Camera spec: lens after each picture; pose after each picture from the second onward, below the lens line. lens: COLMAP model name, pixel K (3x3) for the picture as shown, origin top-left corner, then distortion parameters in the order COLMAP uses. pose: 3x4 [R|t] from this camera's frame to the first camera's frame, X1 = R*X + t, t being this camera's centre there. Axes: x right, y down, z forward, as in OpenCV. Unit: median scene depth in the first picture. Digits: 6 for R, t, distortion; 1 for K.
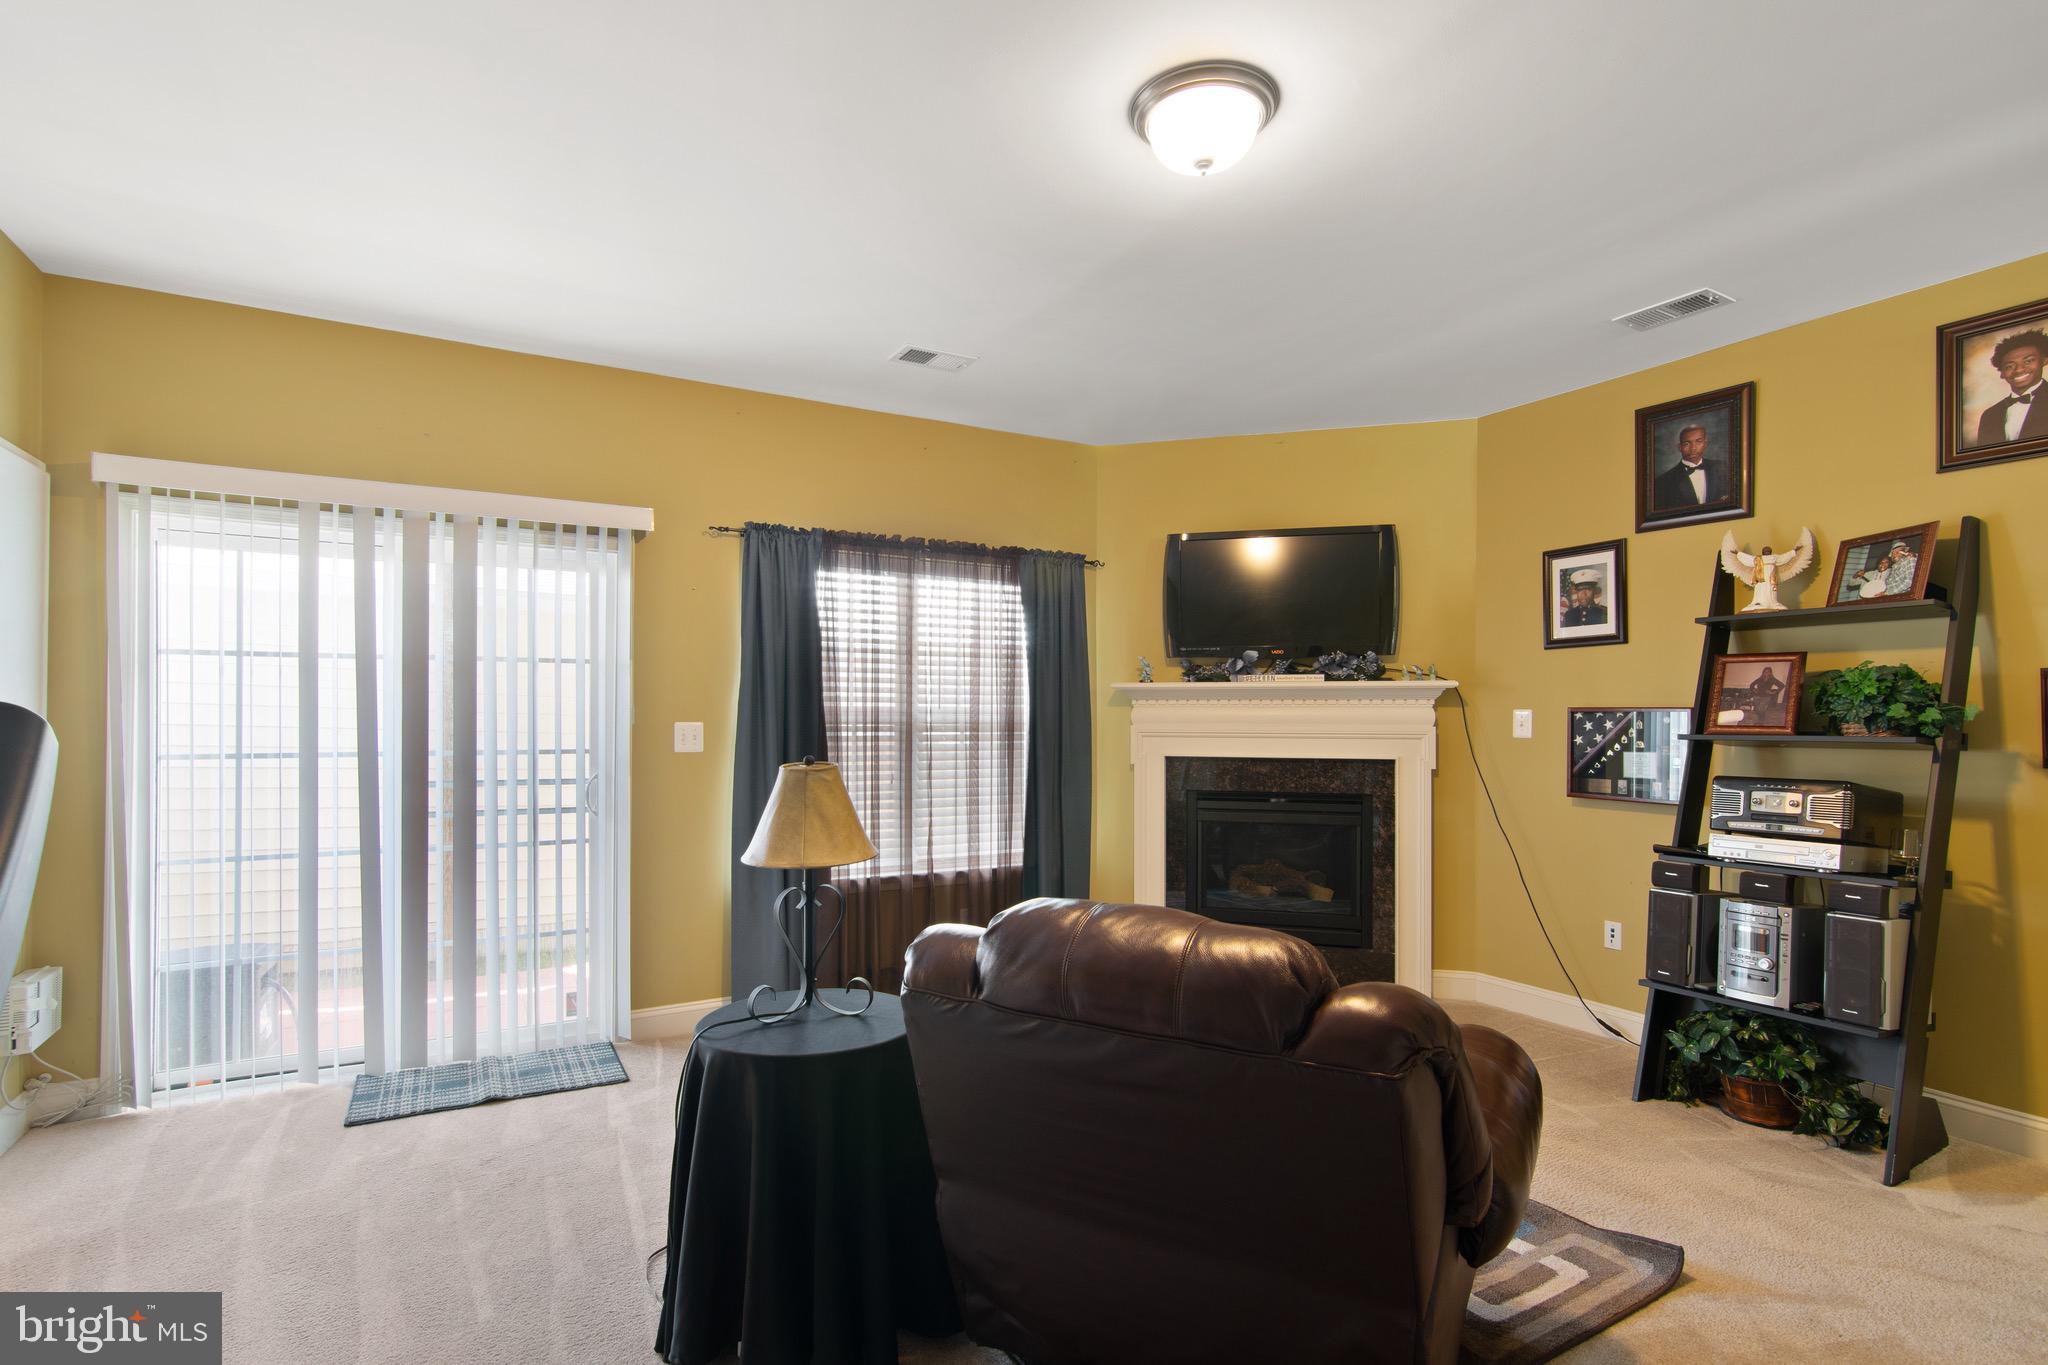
lens RADIAL K [[986.9, 0, 1013.0], [0, 986.9, 710.1], [0, 0, 1]] dist [-0.000503, 0.001367]
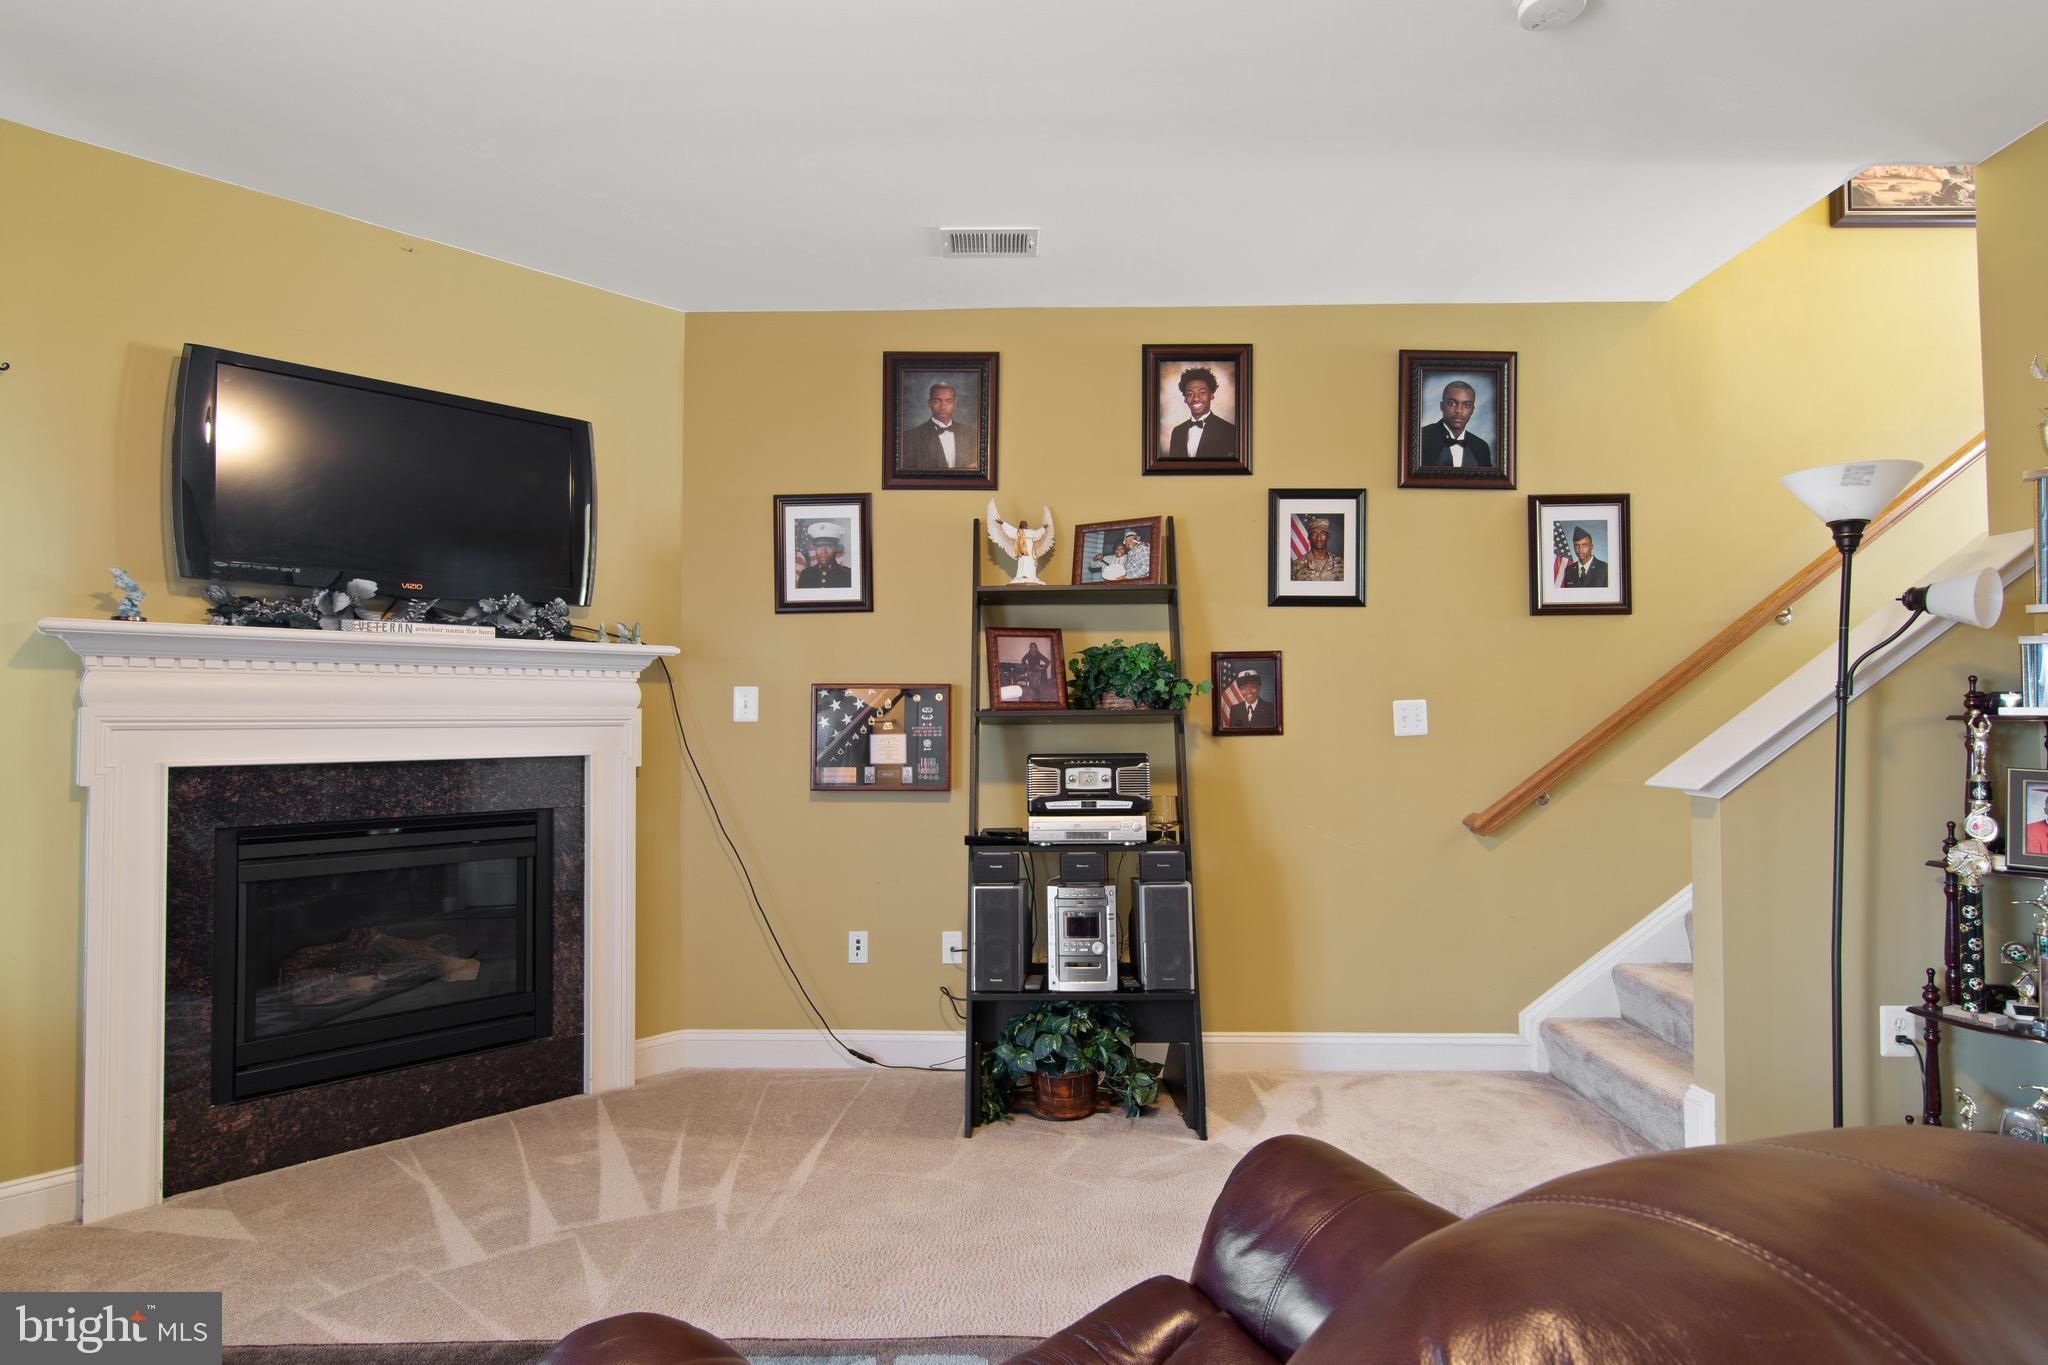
lens RADIAL K [[1065.0, 0, 1105.6], [0, 1065.0, 683.6], [0, 0, 1]] dist [-0.001304, -0.000833]
pose [[0.505771, 0.019087, 0.862457, -0.098847], [-0.001303, 0.999771, -0.021362, 0.017815], [-0.862667, 0.009680, 0.505680, 0.362505]]
